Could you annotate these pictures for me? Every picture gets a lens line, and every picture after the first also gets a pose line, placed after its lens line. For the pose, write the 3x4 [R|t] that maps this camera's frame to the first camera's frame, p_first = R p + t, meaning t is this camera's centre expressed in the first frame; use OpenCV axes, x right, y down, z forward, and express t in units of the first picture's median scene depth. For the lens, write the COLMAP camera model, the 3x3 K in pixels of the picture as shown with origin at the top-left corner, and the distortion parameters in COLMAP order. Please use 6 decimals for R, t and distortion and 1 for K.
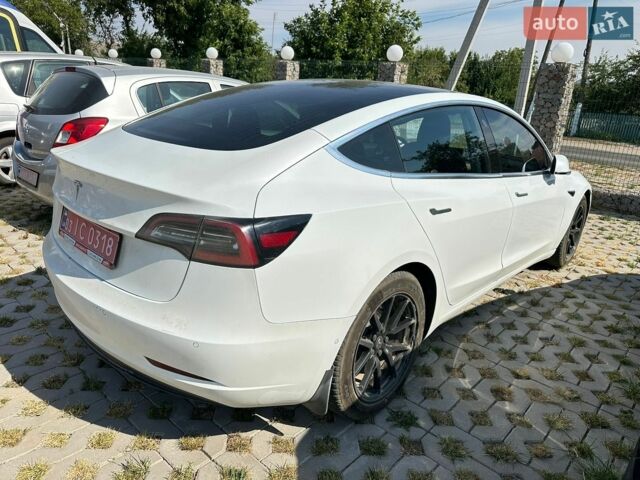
lens RADIAL K [[474.0, 0, 316.6], [0, 474.0, 240.4], [0, 0, 1]] dist [0.008871, -0.018511]
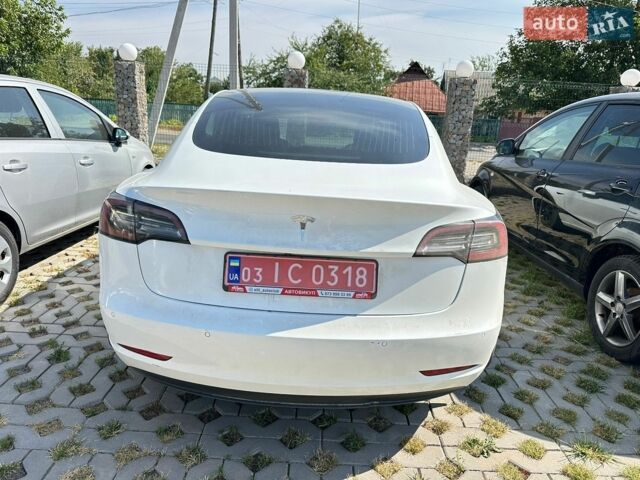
lens RADIAL K [[474.0, 0, 318.6], [0, 474.0, 239.8], [0, 0, 1]] dist [0.008871, -0.018511]
pose [[0.737269, -0.201893, 0.644728, -0.736570], [0.198178, 0.976953, 0.079304, -0.101354], [-0.645879, 0.069303, 0.760288, 0.229271]]
